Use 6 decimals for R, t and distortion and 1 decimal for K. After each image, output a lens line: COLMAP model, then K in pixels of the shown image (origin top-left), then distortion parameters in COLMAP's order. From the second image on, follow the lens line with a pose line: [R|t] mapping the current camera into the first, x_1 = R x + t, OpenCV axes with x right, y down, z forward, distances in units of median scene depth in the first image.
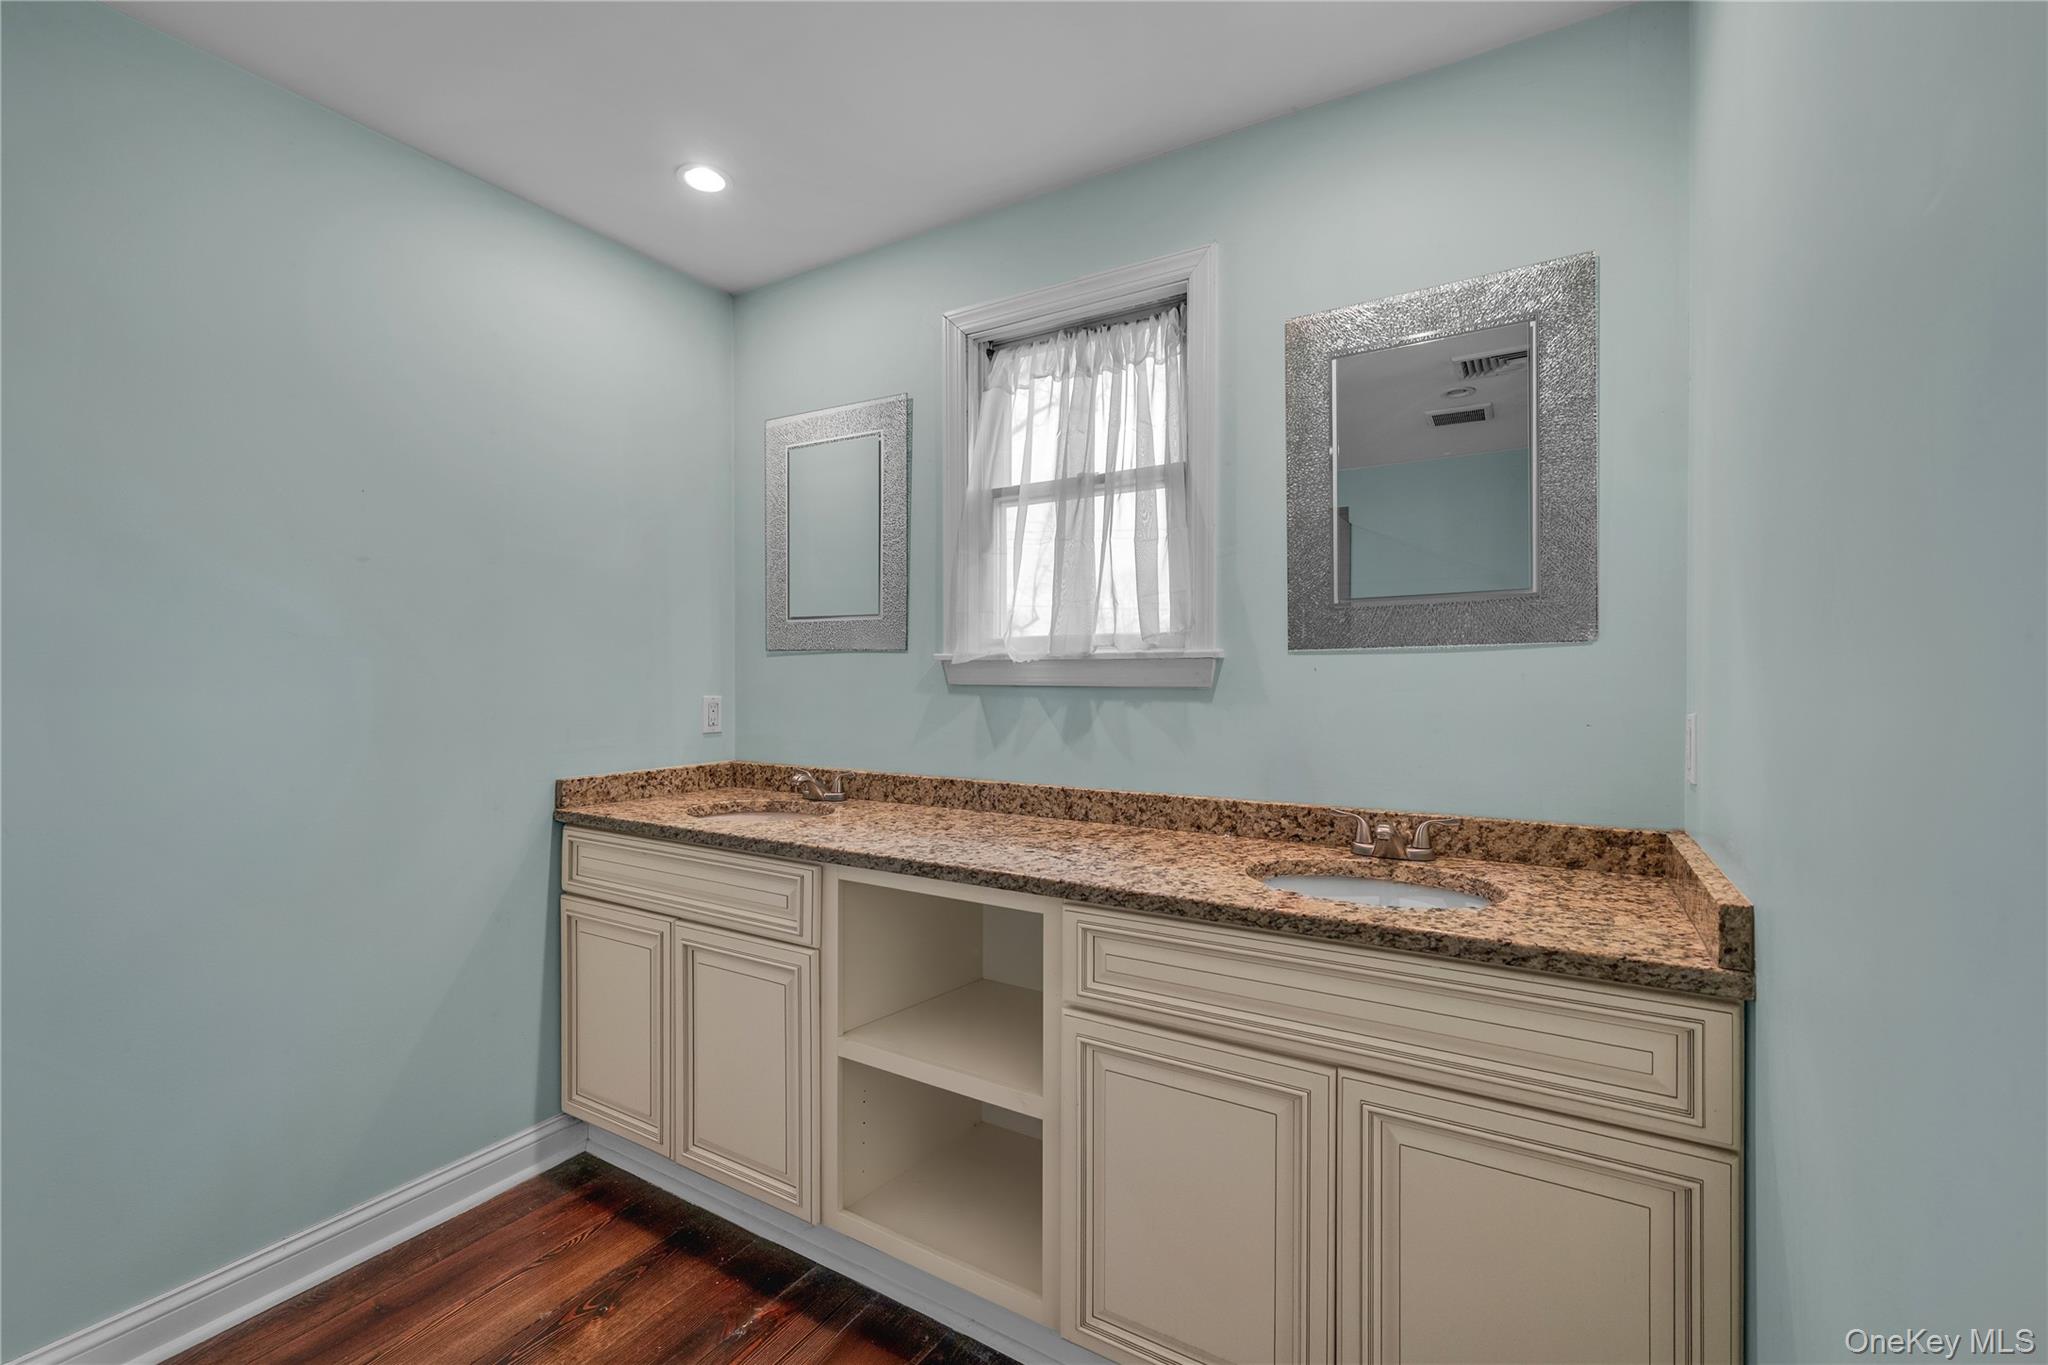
lens RADIAL K [[855.0, 0, 1023.1], [0, 855.0, 686.0], [0, 0, 1]] dist [0.001233, -0.000230]
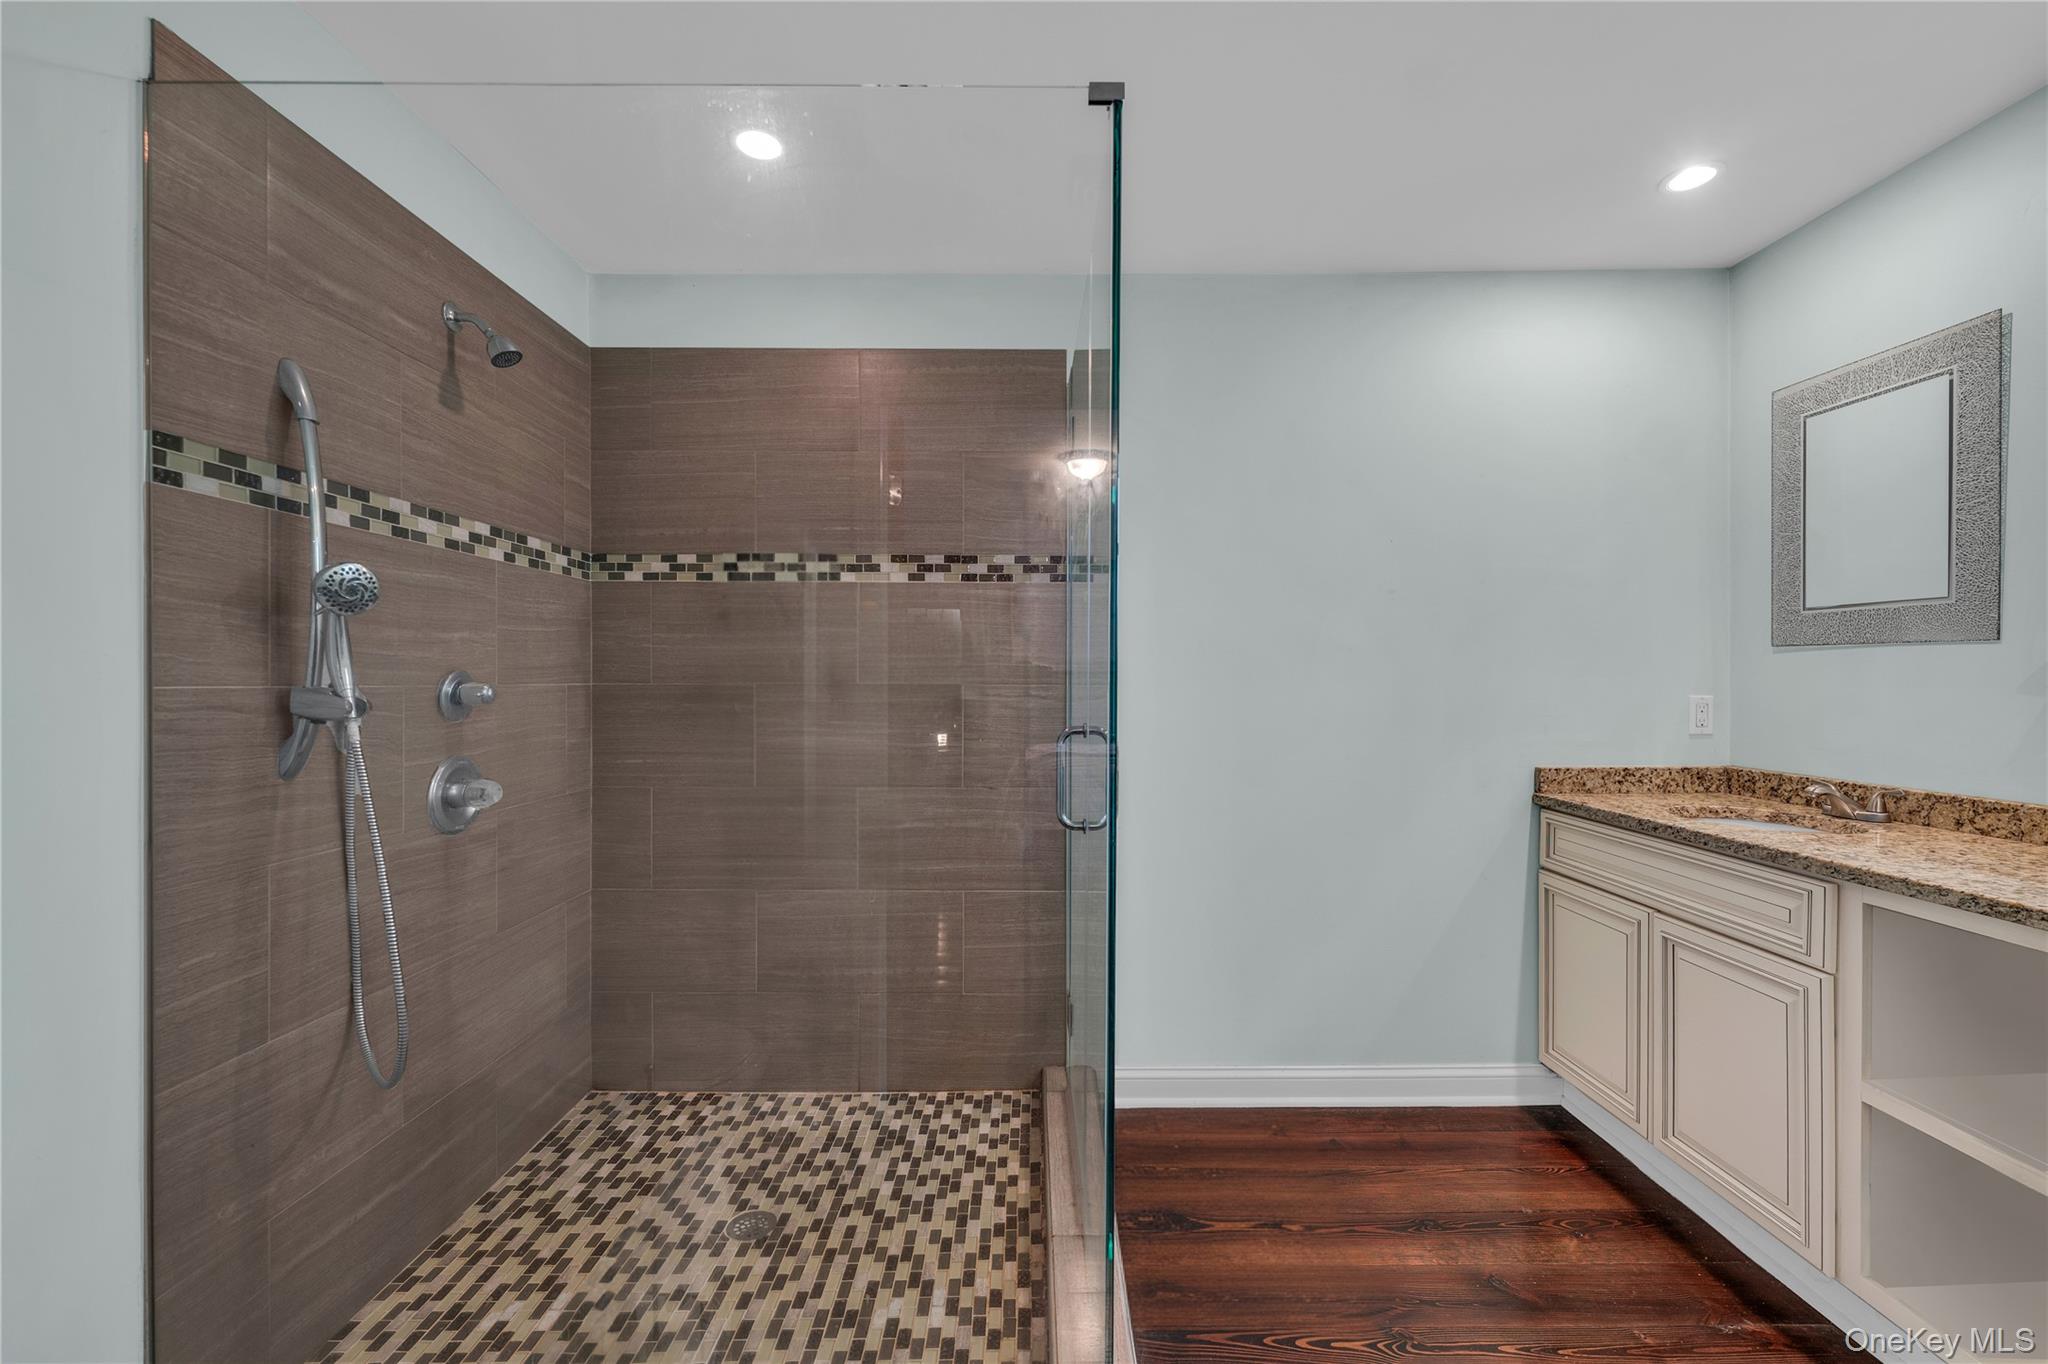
lens RADIAL K [[855.0, 0, 1024.3], [0, 855.0, 687.4], [0, 0, 1]] dist [0.001233, -0.000230]
pose [[0.515829, 0.004540, -0.856680, 0.079808], [-0.001579, 0.999989, 0.004349, -0.000848], [0.856690, -0.000891, 0.515831, -0.172984]]
